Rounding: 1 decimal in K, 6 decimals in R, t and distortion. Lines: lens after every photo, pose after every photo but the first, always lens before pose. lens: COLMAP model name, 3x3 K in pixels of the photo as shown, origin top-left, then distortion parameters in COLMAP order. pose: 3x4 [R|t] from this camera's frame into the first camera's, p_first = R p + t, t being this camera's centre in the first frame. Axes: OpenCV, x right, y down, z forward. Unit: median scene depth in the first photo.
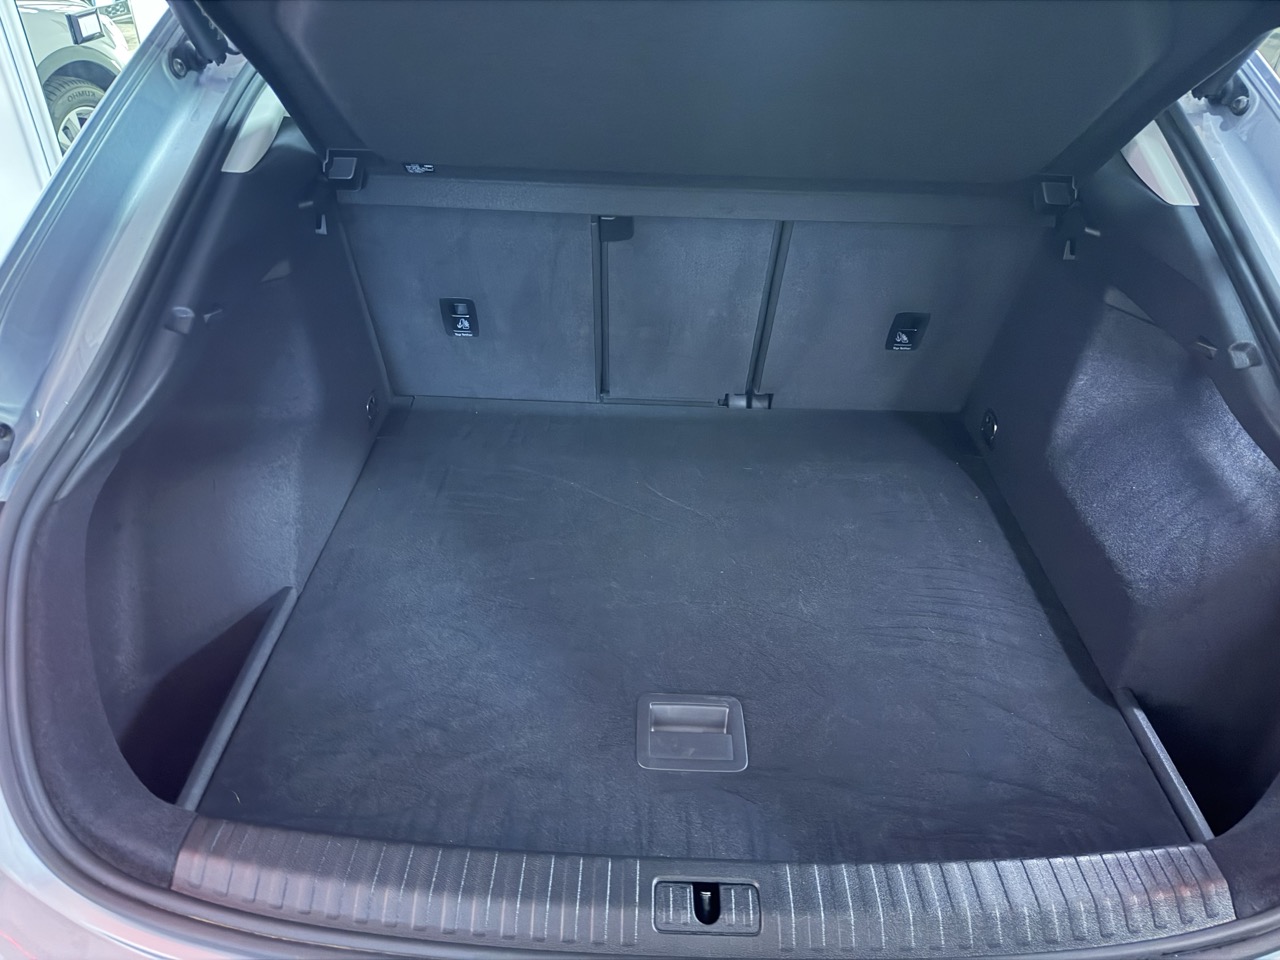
lens RADIAL K [[926.7, 0, 640.0], [0, 926.7, 480.0], [0, 0, 1]] dist [-0.001341, -0.004358]
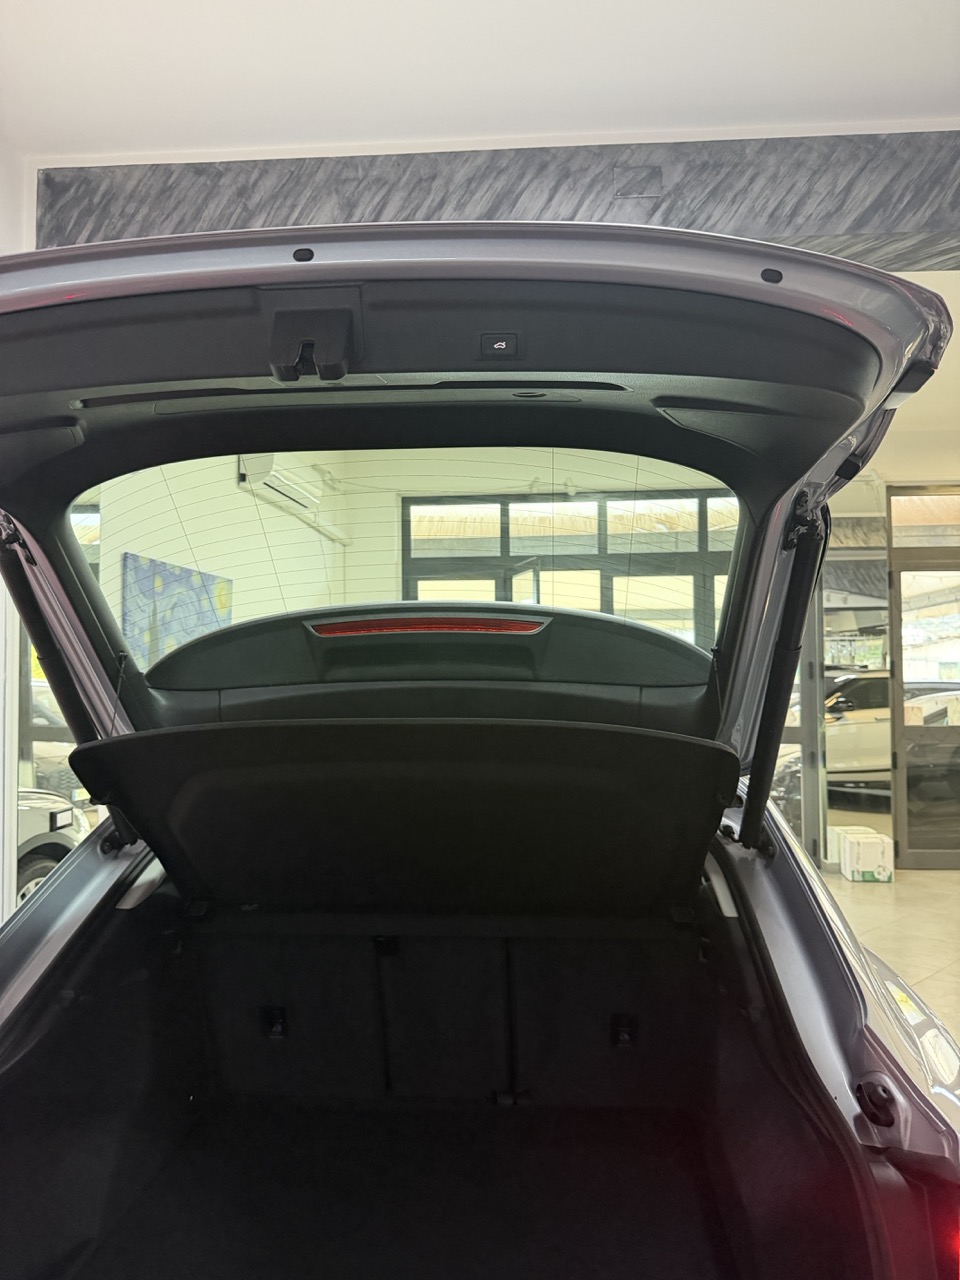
lens RADIAL K [[904.2, 0, 476.7], [0, 904.2, 635.1], [0, 0, 1]] dist [0.092064, -0.149979]
pose [[0.996564, -0.043262, -0.070637, 0.259144], [-0.006761, 0.807444, -0.589906, 0.183970], [0.082556, 0.588356, 0.804376, -0.430443]]
